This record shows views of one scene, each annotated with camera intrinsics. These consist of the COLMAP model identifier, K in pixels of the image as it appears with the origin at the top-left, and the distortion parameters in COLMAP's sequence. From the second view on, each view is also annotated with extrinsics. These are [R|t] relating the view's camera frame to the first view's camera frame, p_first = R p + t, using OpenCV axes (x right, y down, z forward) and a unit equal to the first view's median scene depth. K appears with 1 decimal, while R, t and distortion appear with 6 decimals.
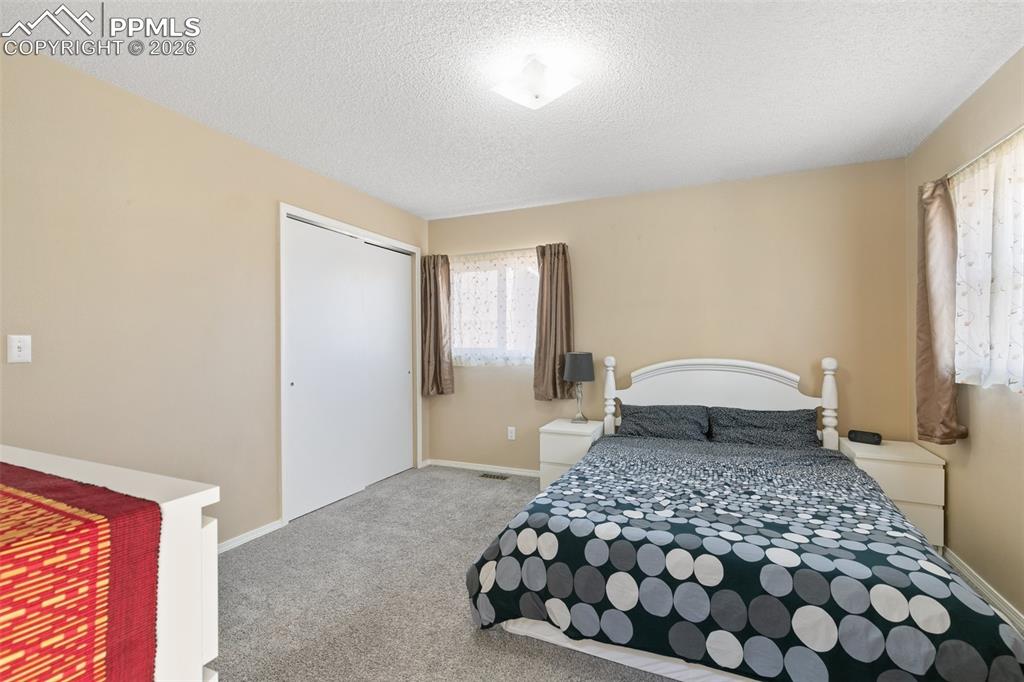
lens RADIAL K [[462.1, 0, 517.0], [0, 462.1, 341.4], [0, 0, 1]] dist [0.006919, -0.000613]
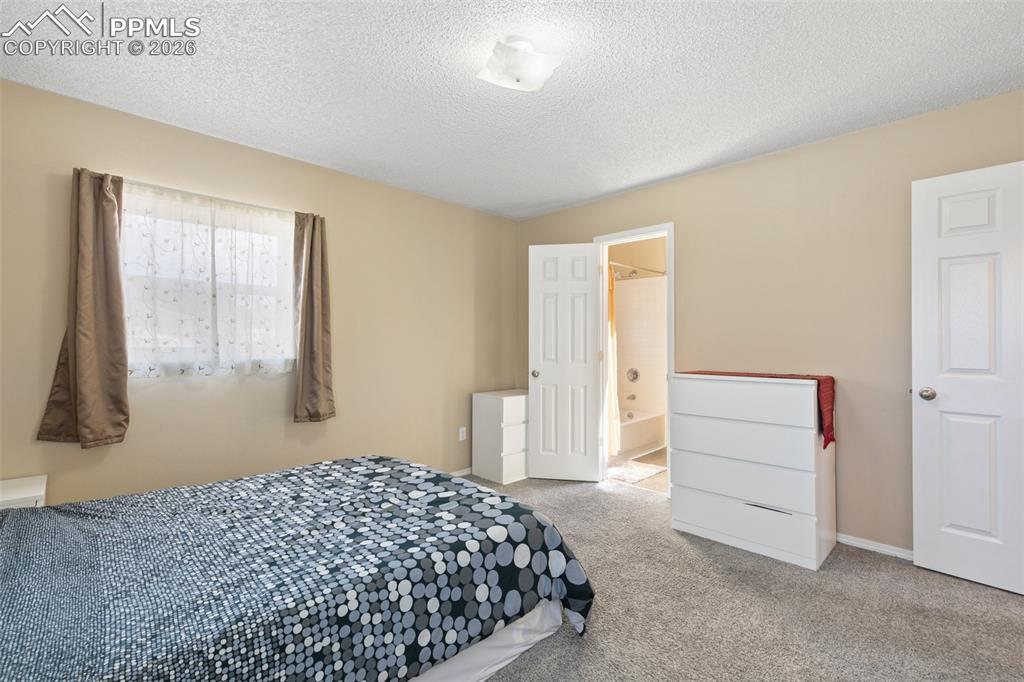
lens RADIAL K [[462.1, 0, 517.0], [0, 462.1, 341.4], [0, 0, 1]] dist [0.006919, -0.000613]
pose [[-0.932048, 0.002453, 0.362327, -0.217141], [0.002089, 0.999997, -0.001396, 0.004864], [-0.362329, -0.000544, -0.932050, 1.381550]]
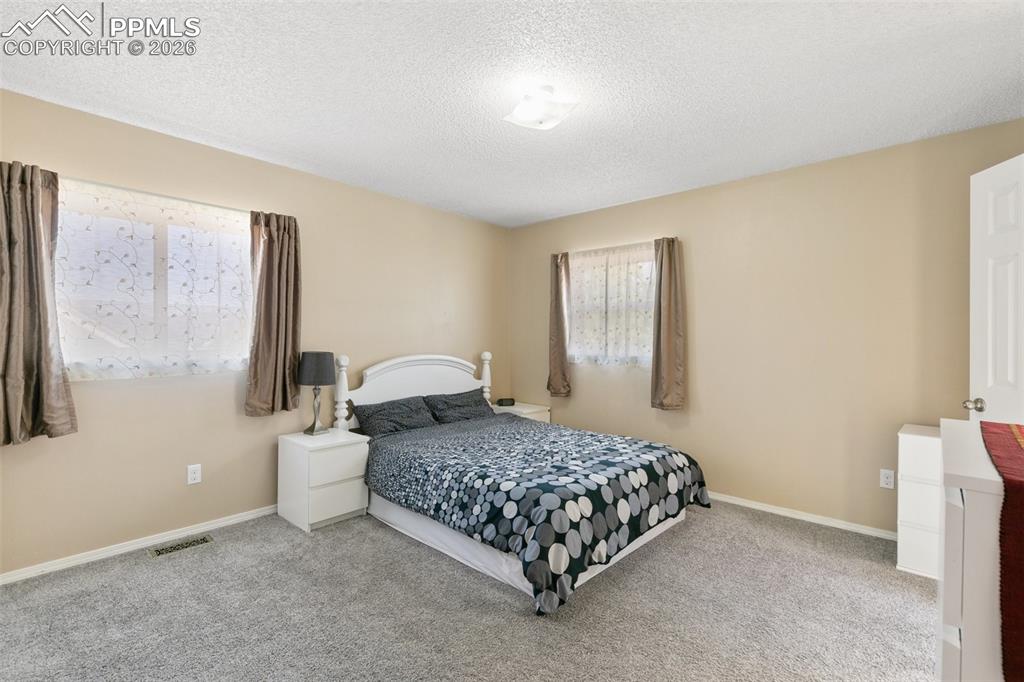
lens RADIAL K [[462.1, 0, 517.0], [0, 462.1, 341.4], [0, 0, 1]] dist [0.006919, -0.000613]
pose [[0.312463, 0.002853, 0.949926, -0.768456], [-0.011059, 0.999939, 0.000635, 0.000311], [-0.949866, -0.010703, 0.312475, 0.518825]]
